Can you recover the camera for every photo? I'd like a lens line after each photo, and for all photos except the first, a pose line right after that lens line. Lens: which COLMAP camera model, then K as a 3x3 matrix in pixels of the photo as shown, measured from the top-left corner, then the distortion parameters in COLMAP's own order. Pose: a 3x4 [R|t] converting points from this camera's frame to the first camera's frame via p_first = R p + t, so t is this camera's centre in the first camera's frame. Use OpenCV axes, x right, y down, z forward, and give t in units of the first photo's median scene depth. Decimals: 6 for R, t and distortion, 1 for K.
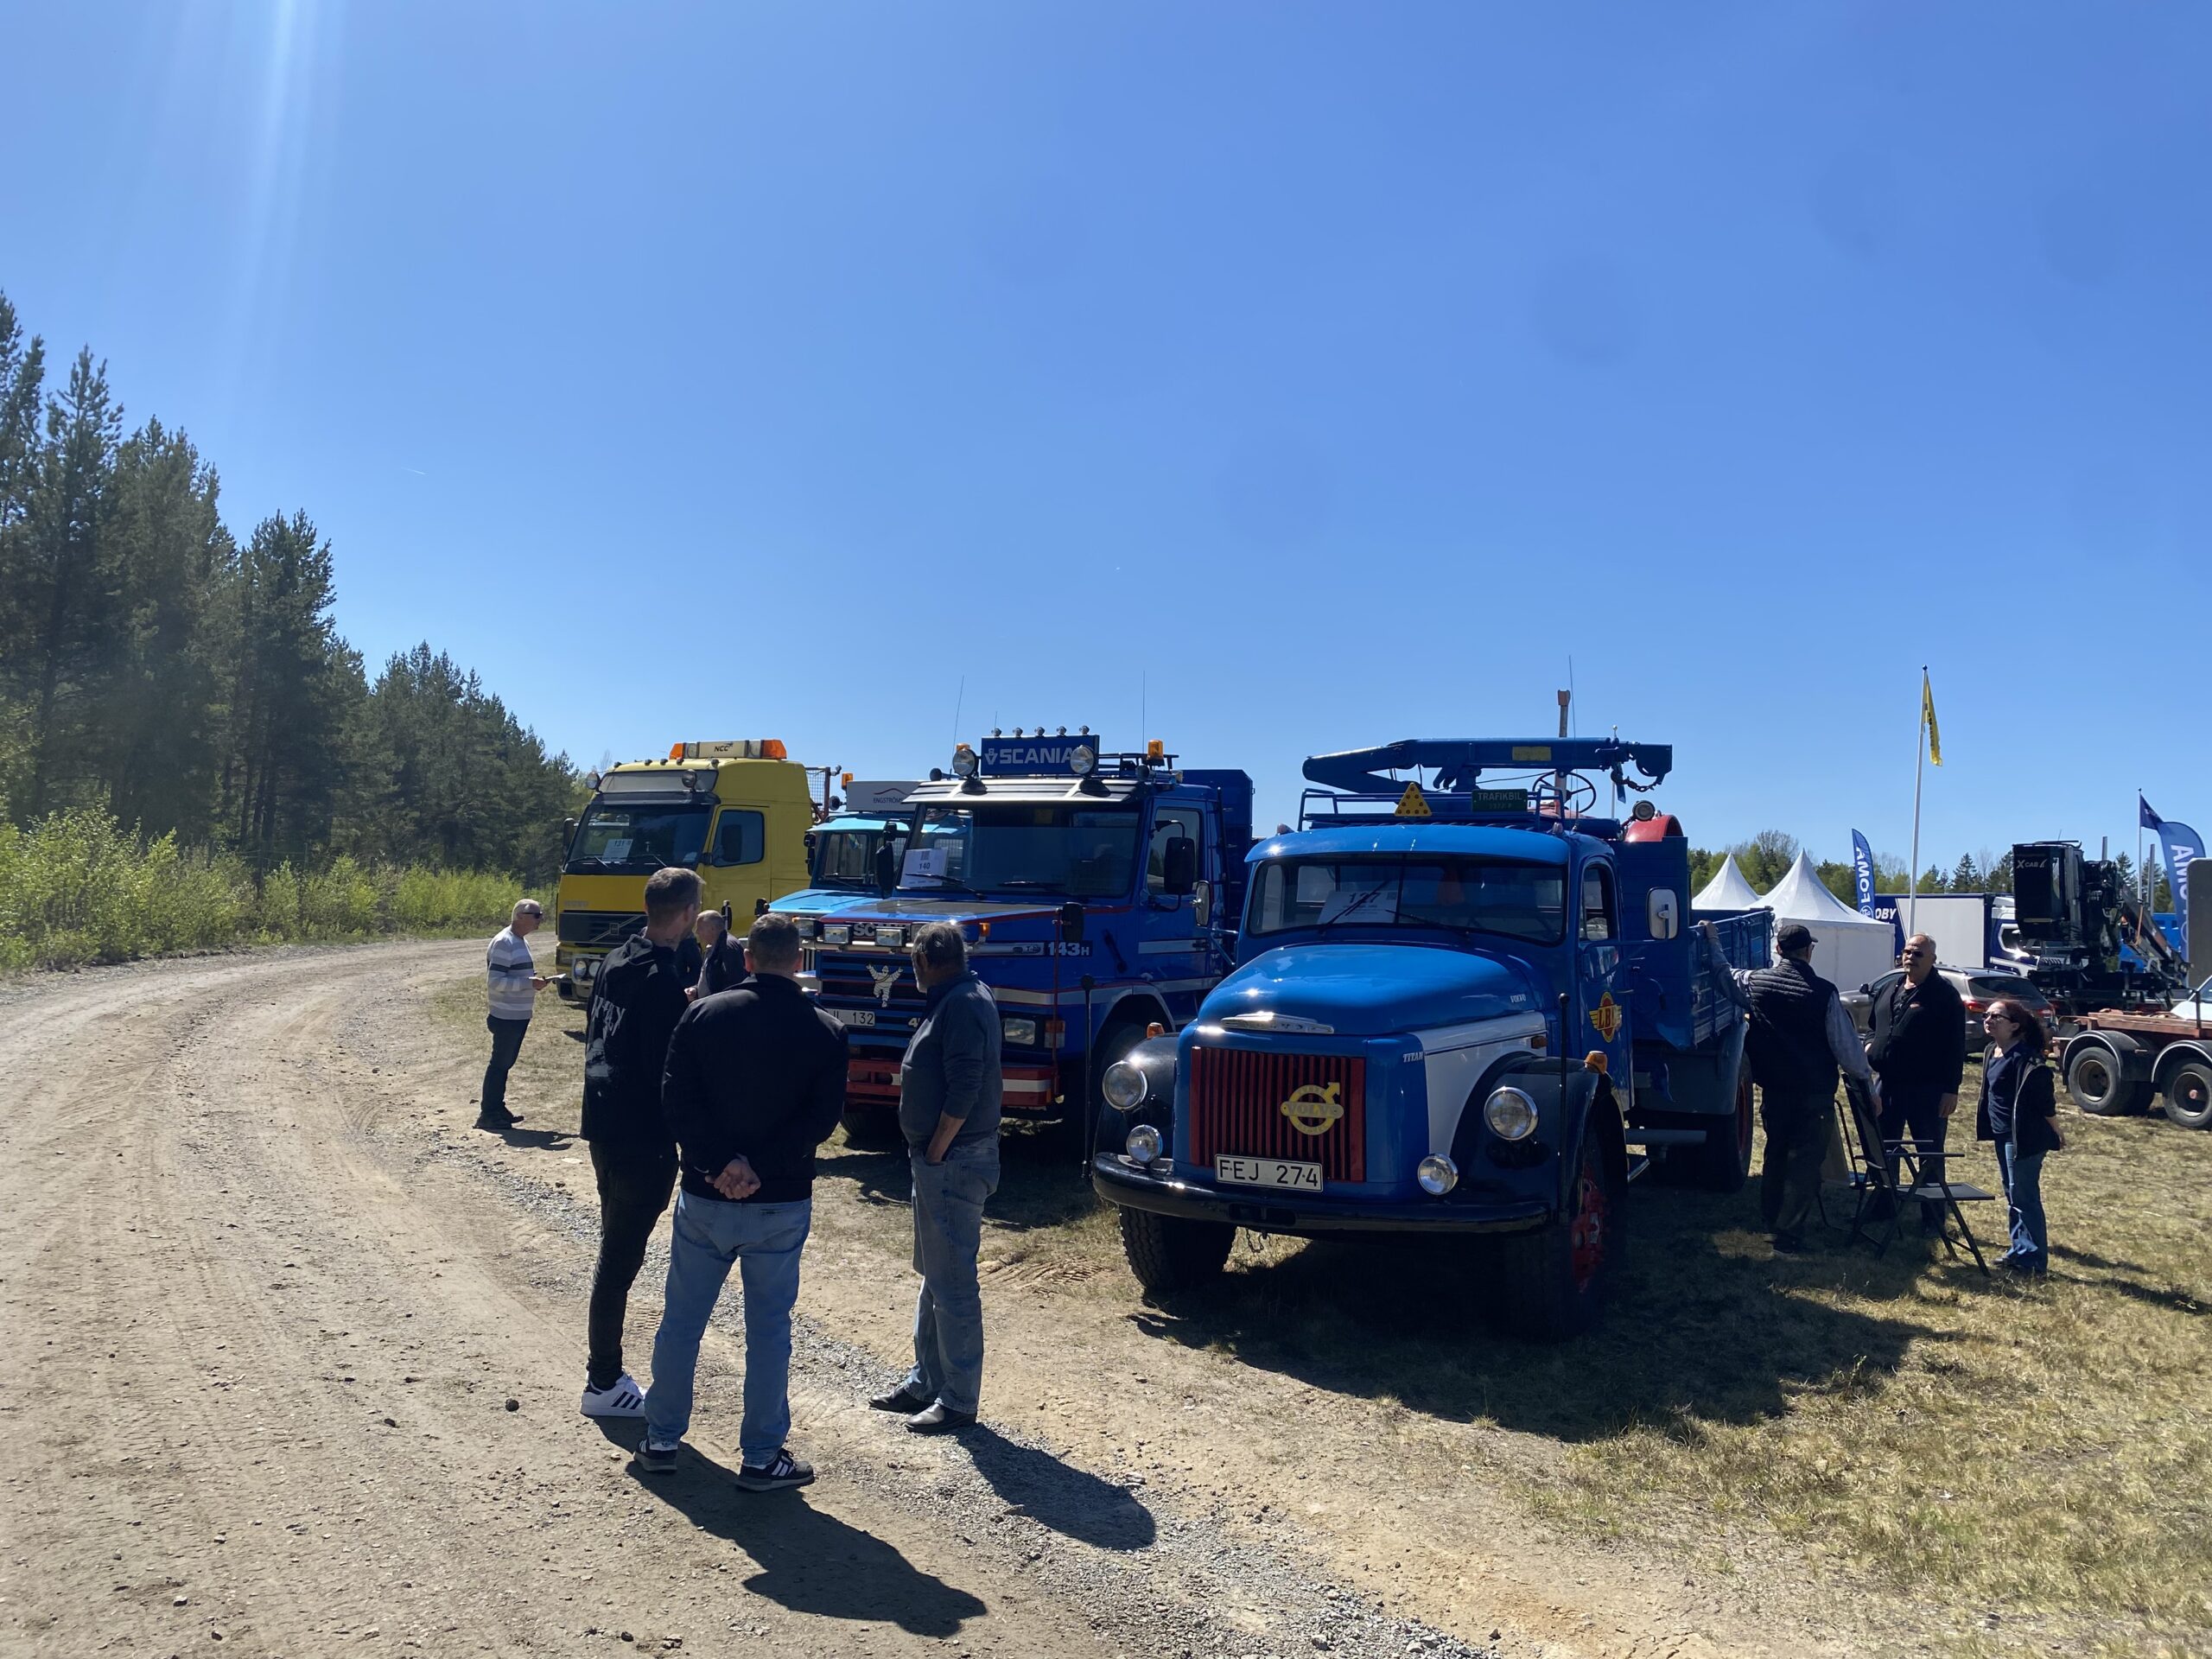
lens RADIAL K [[1544.4, 0, 1106.0], [0, 1544.4, 829.5], [0, 0, 1]] dist [-0.002311, -0.002654]
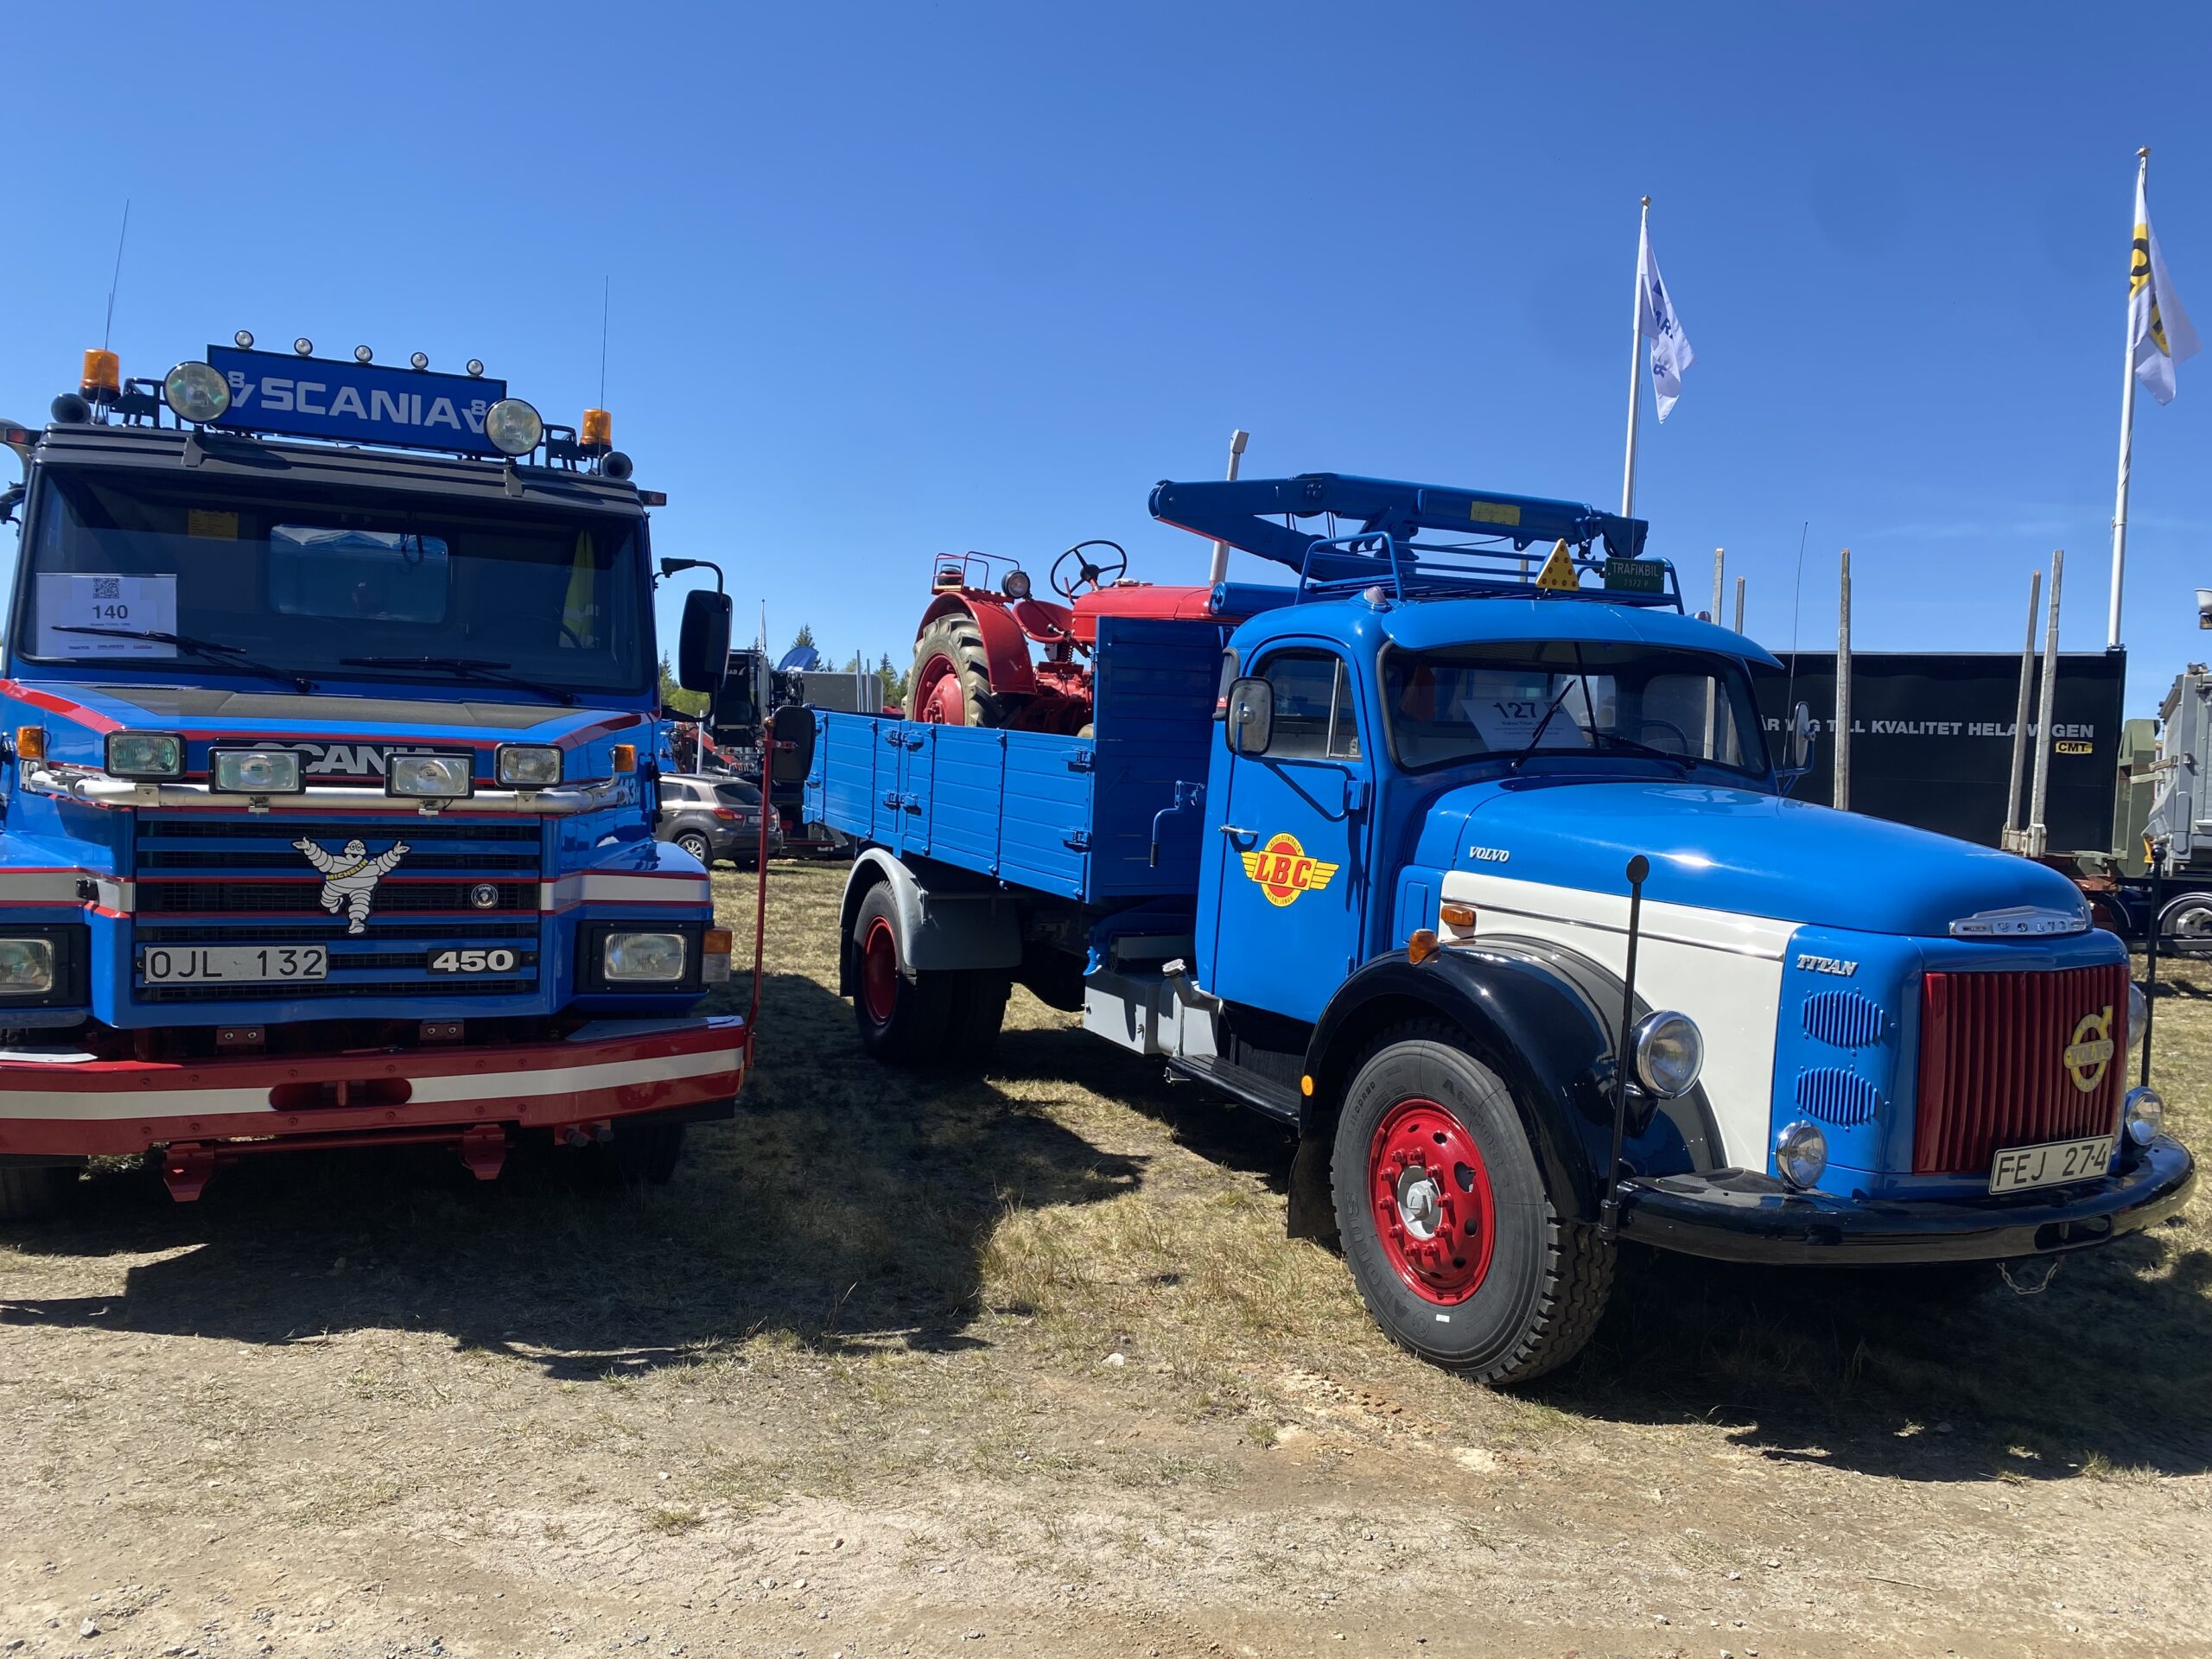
lens RADIAL K [[1654.2, 0, 1106.0], [0, 1654.2, 829.5], [0, 0, 1]] dist [0.009447, 0.000342]
pose [[0.605701, -0.043066, 0.794526, -0.437475], [-0.055486, 0.993817, 0.096168, 0.032139], [-0.793756, -0.102334, 0.599566, 0.622790]]
